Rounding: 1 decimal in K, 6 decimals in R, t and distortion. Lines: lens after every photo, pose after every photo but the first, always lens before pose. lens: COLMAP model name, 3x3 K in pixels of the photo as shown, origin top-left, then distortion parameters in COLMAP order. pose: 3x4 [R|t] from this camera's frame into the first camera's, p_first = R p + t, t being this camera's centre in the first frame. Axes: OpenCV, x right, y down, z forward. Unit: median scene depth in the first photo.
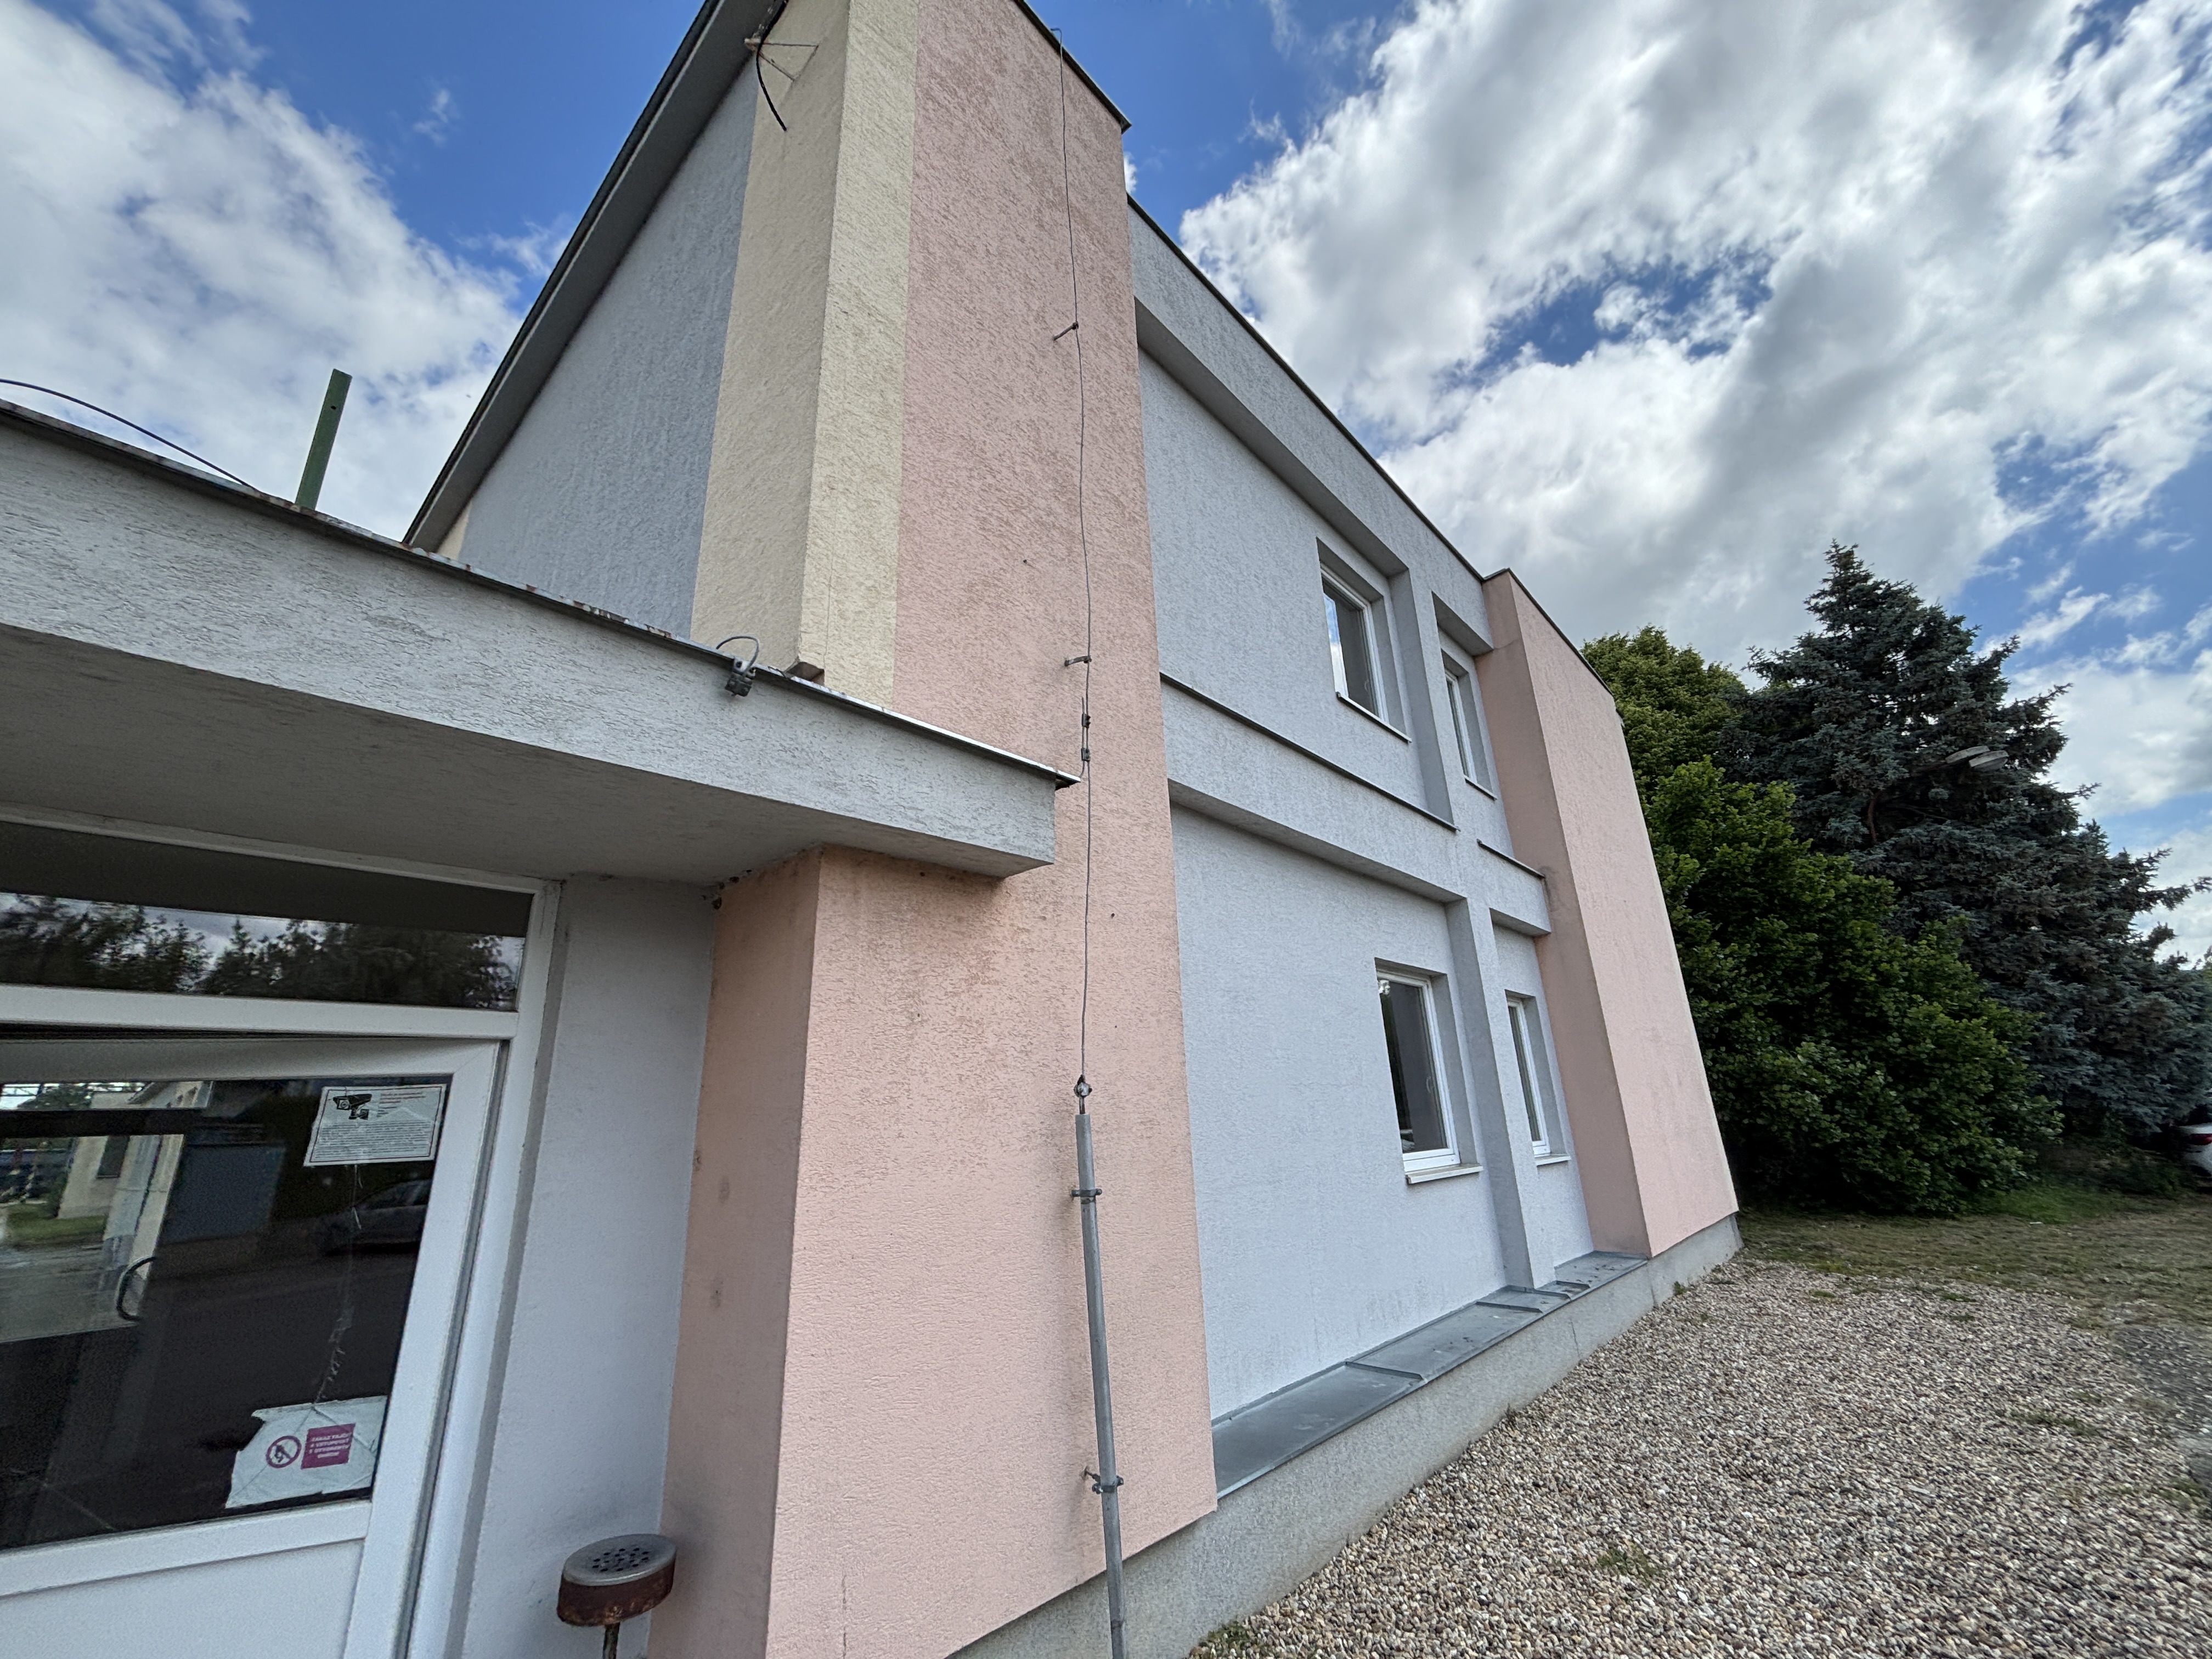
lens RADIAL K [[895.3, 0, 1101.1], [0, 895.3, 829.6], [0, 0, 1]] dist [0.002880, -0.000559]
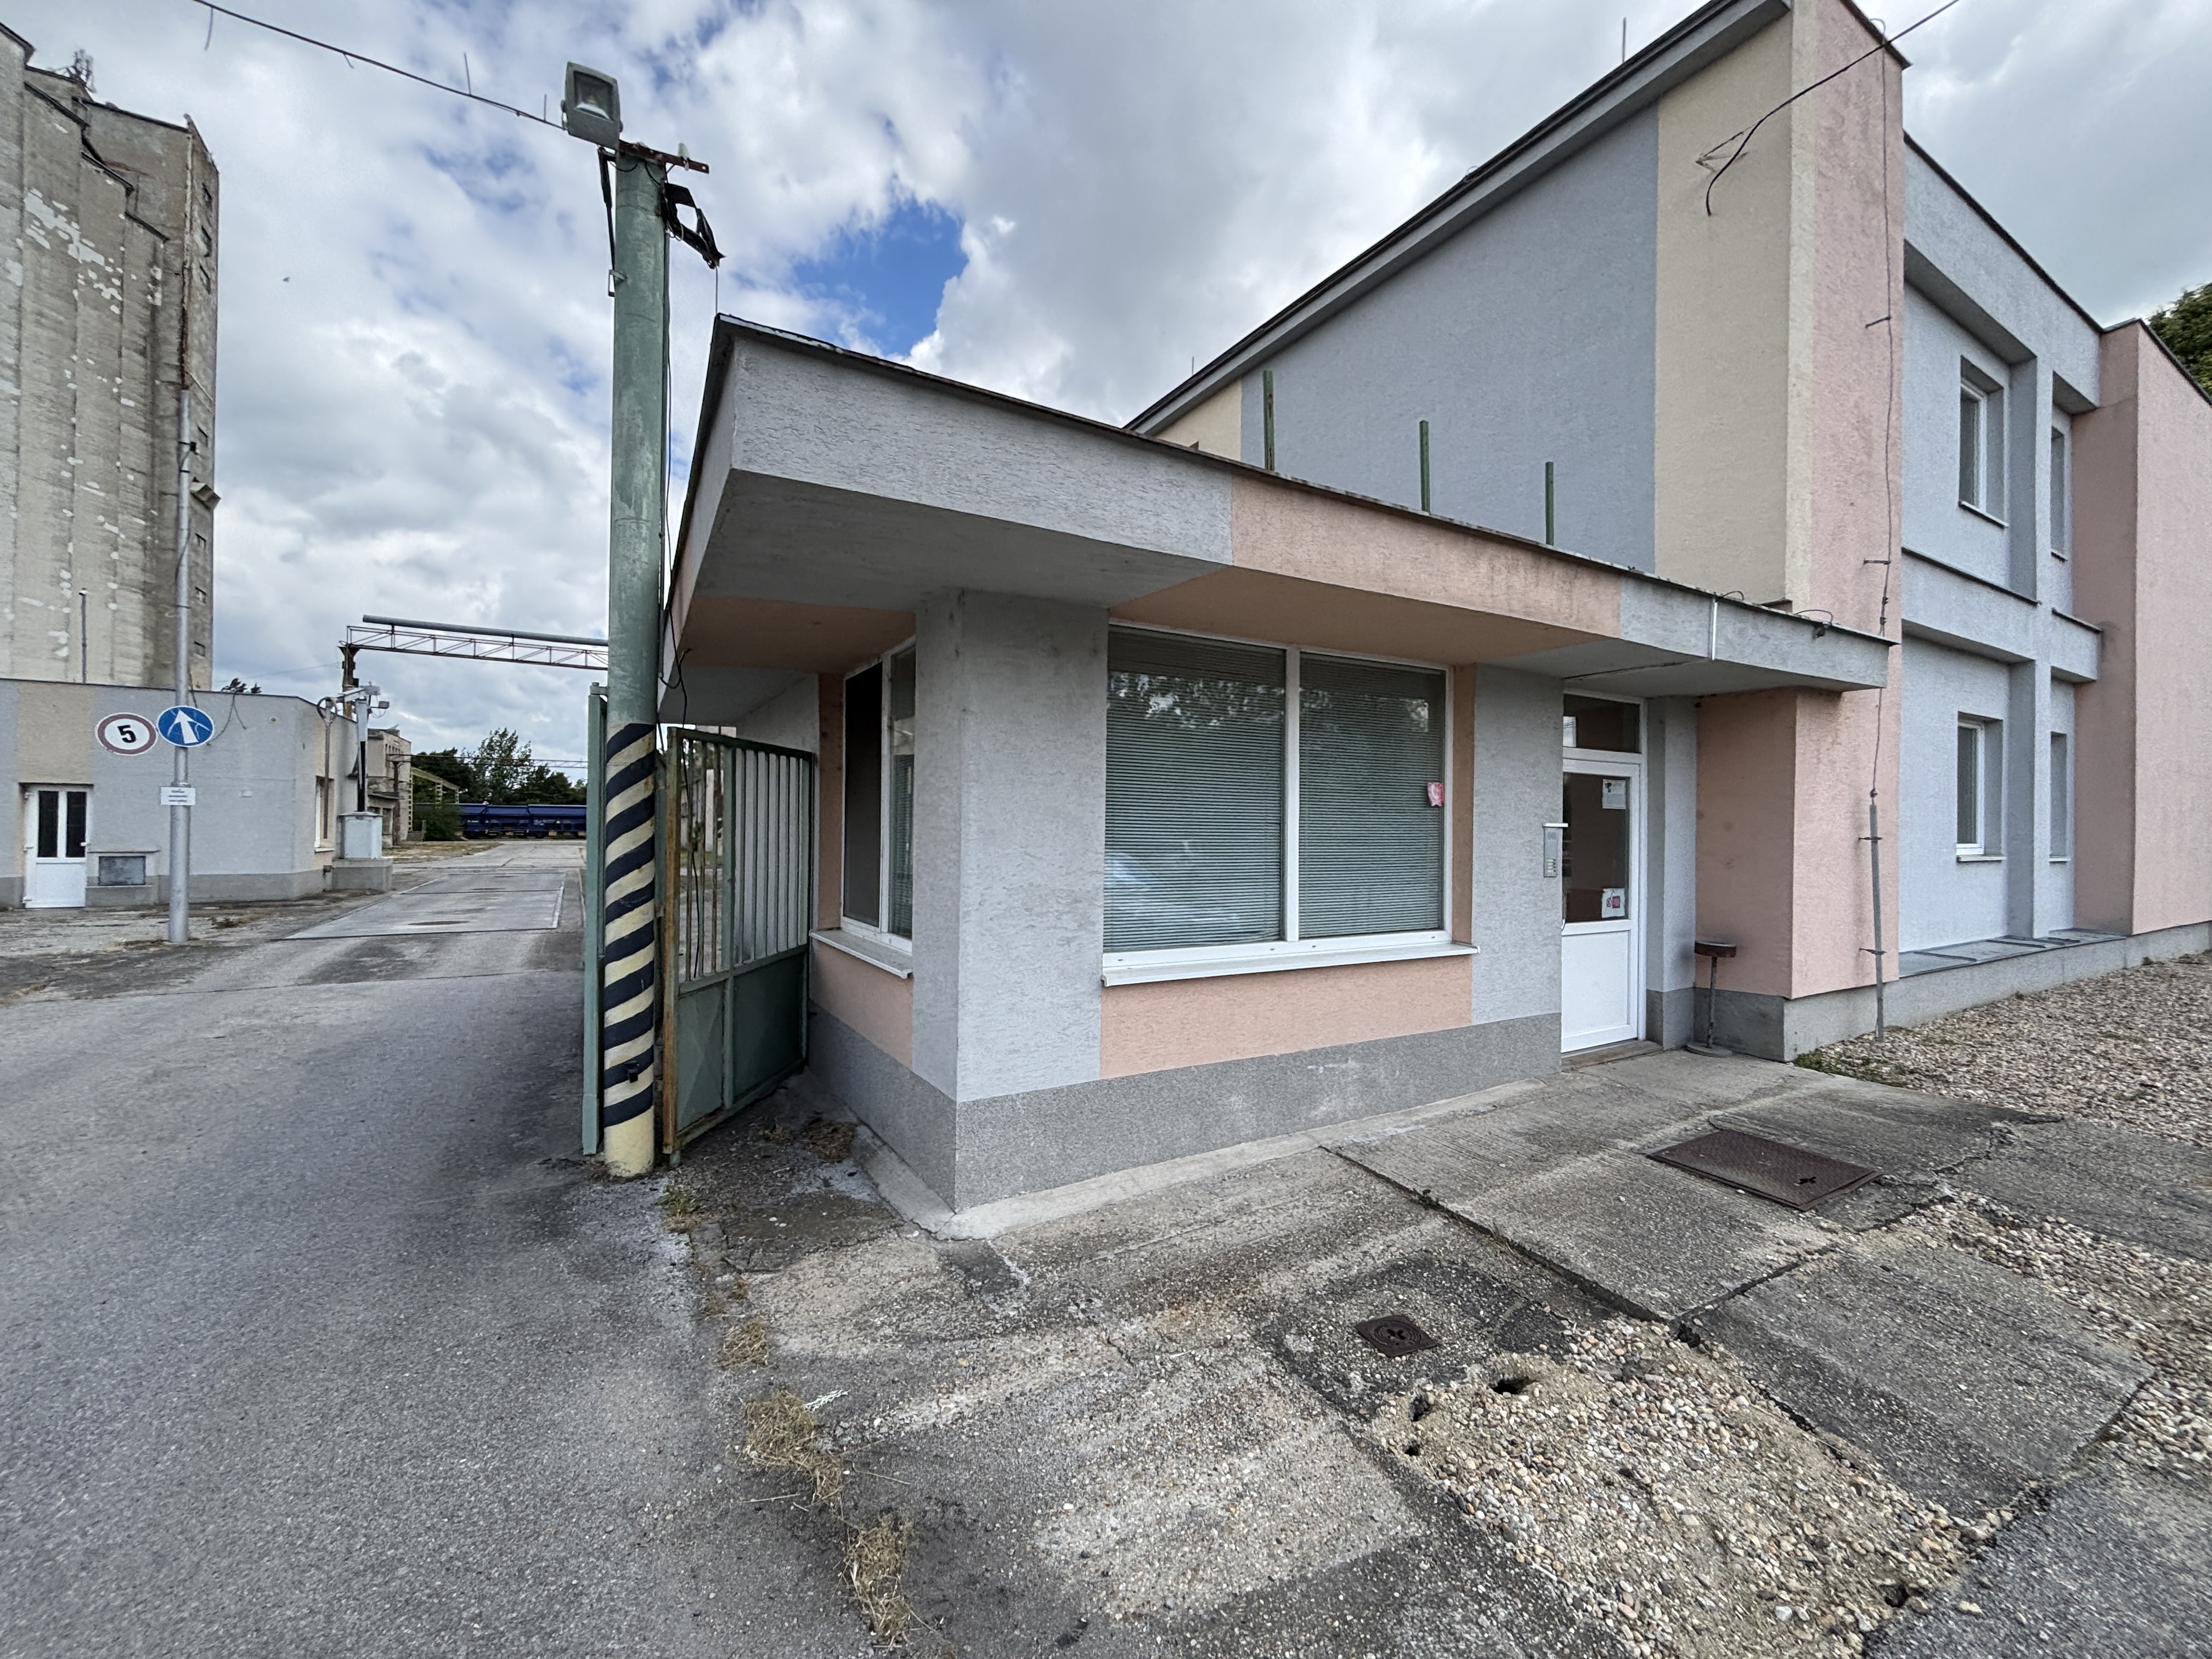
lens RADIAL K [[895.3, 0, 1104.6], [0, 895.3, 826.0], [0, 0, 1]] dist [0.002880, -0.000559]
pose [[0.955131, 0.049431, -0.292031, -0.453625], [0.045429, 0.949859, 0.309362, -0.149556], [0.292680, -0.308748, 0.904994, -0.588211]]
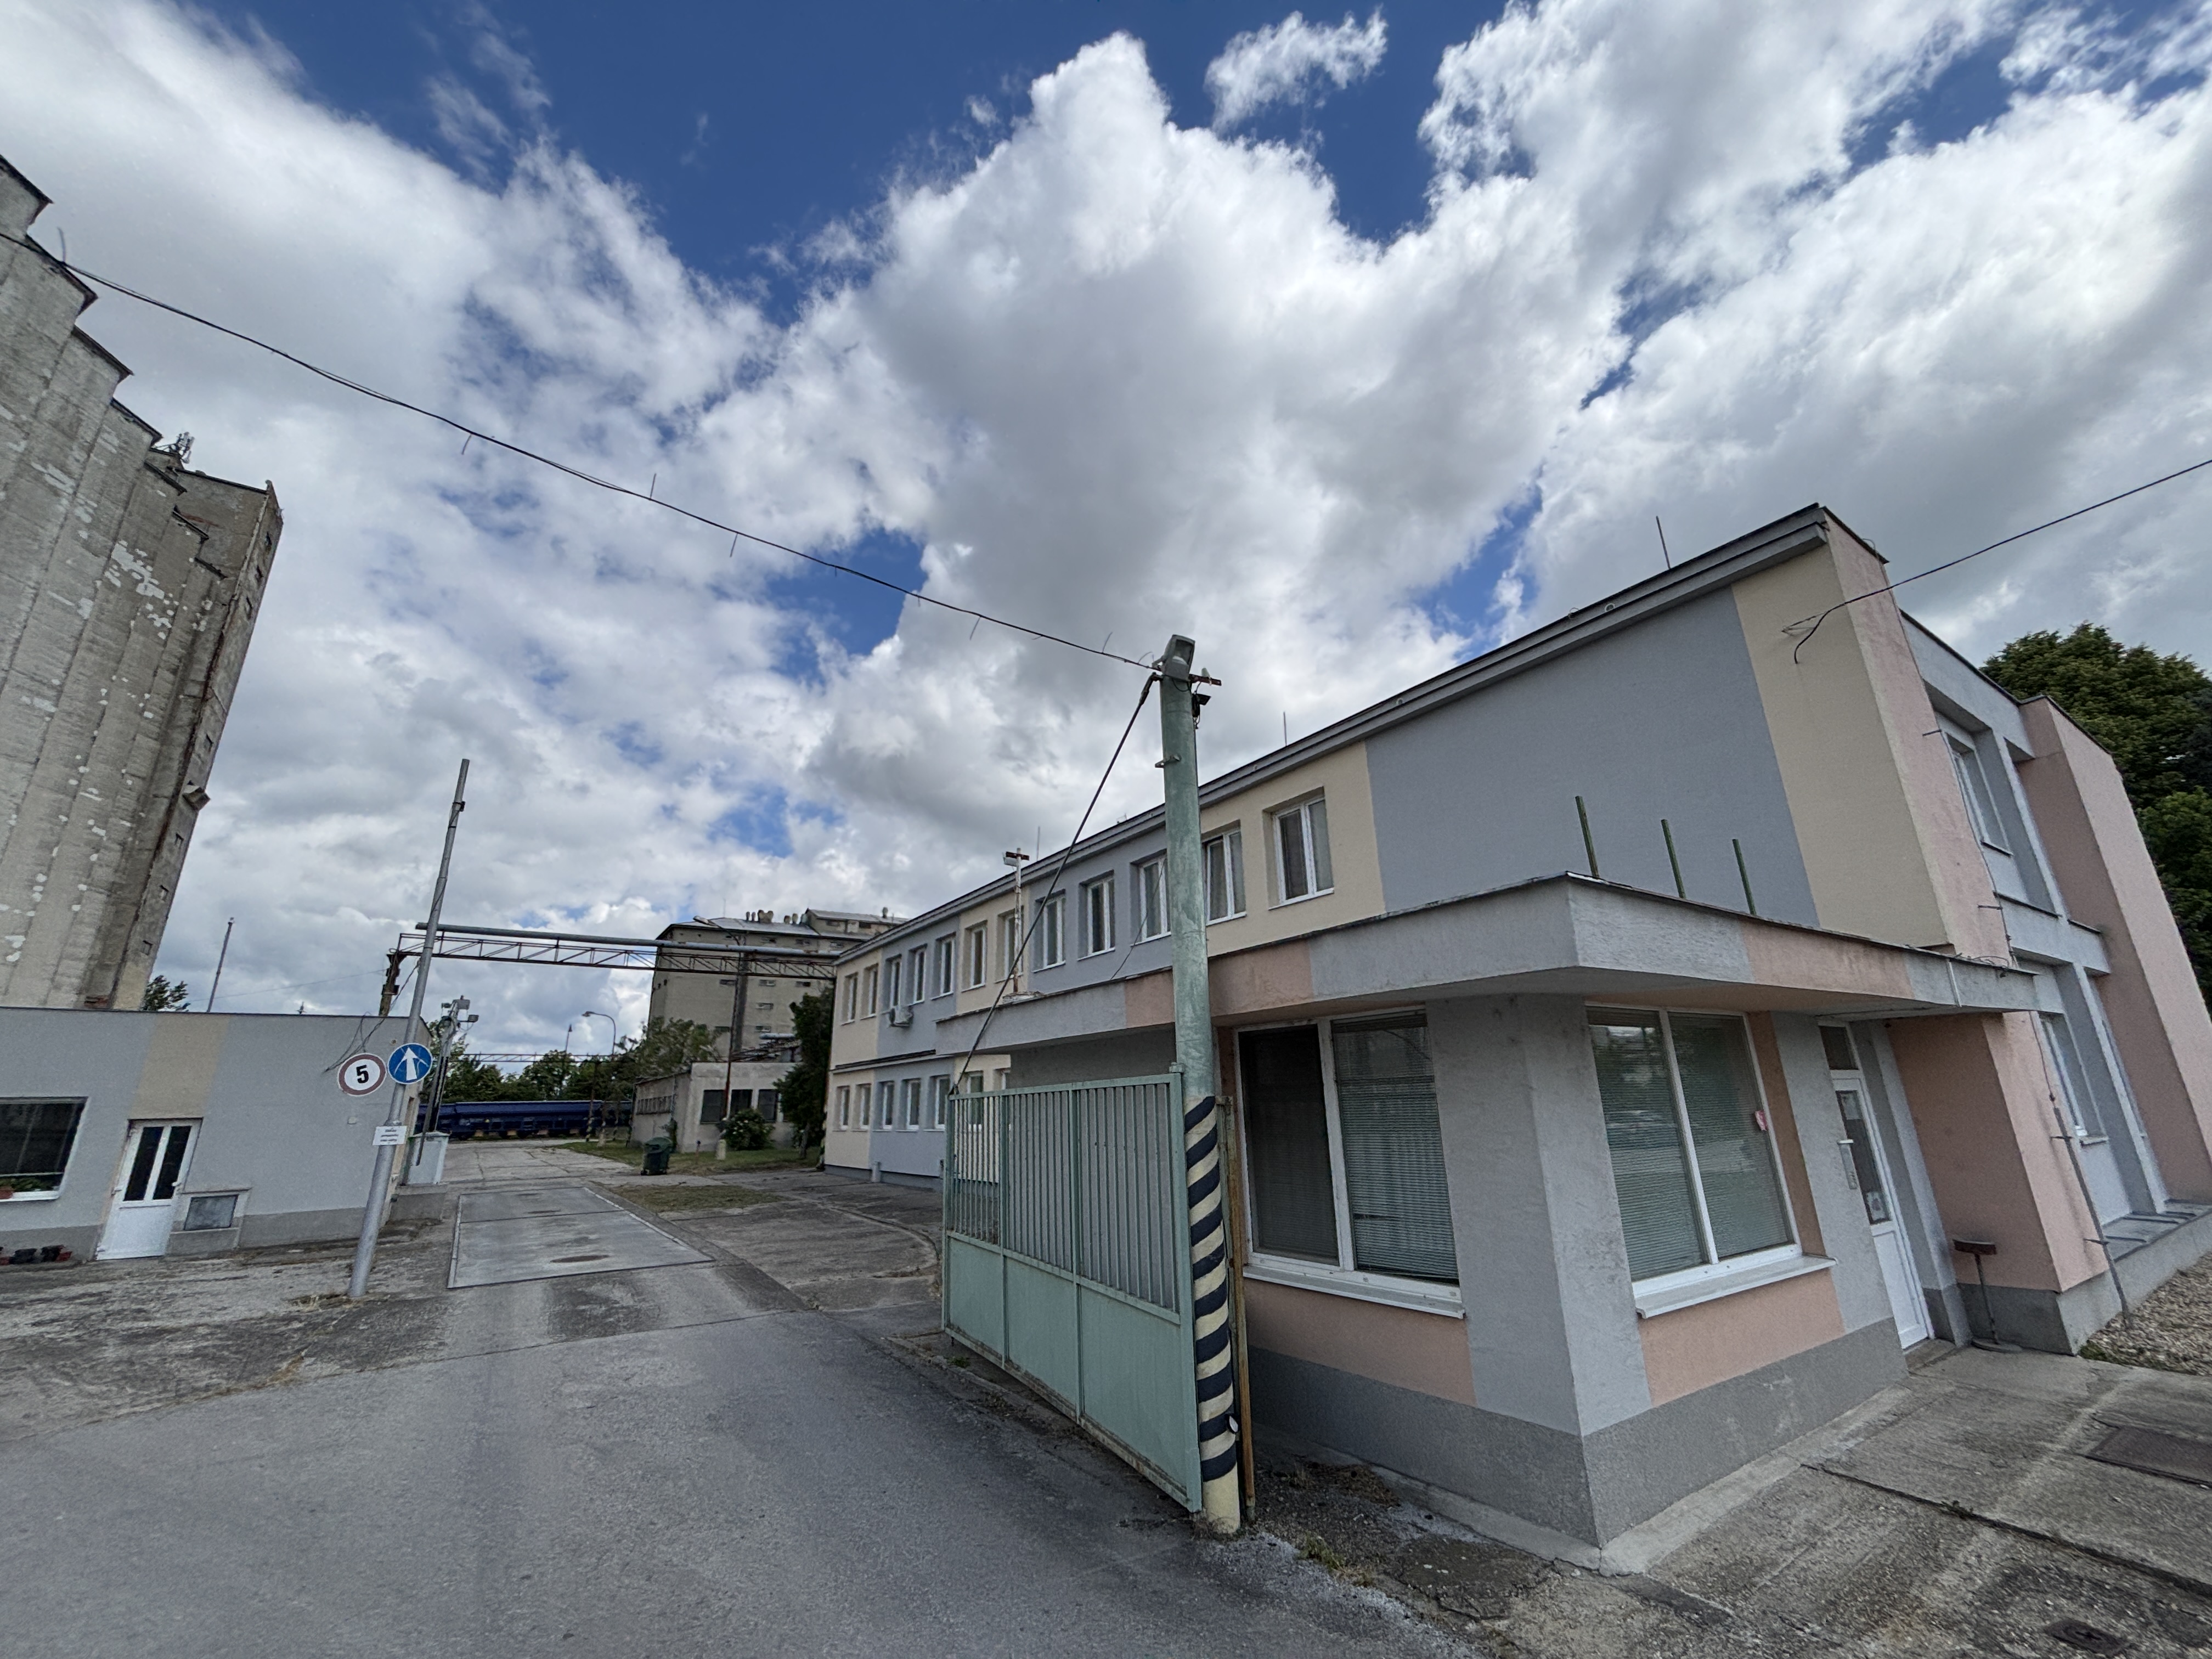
lens RADIAL K [[895.3, 0, 1103.9], [0, 895.3, 830.0], [0, 0, 1]] dist [0.002880, -0.000559]
pose [[0.971656, -0.050762, -0.230883, -0.802696], [0.058052, 0.998003, 0.024885, -0.275199], [0.229159, -0.037583, 0.972663, -0.824276]]
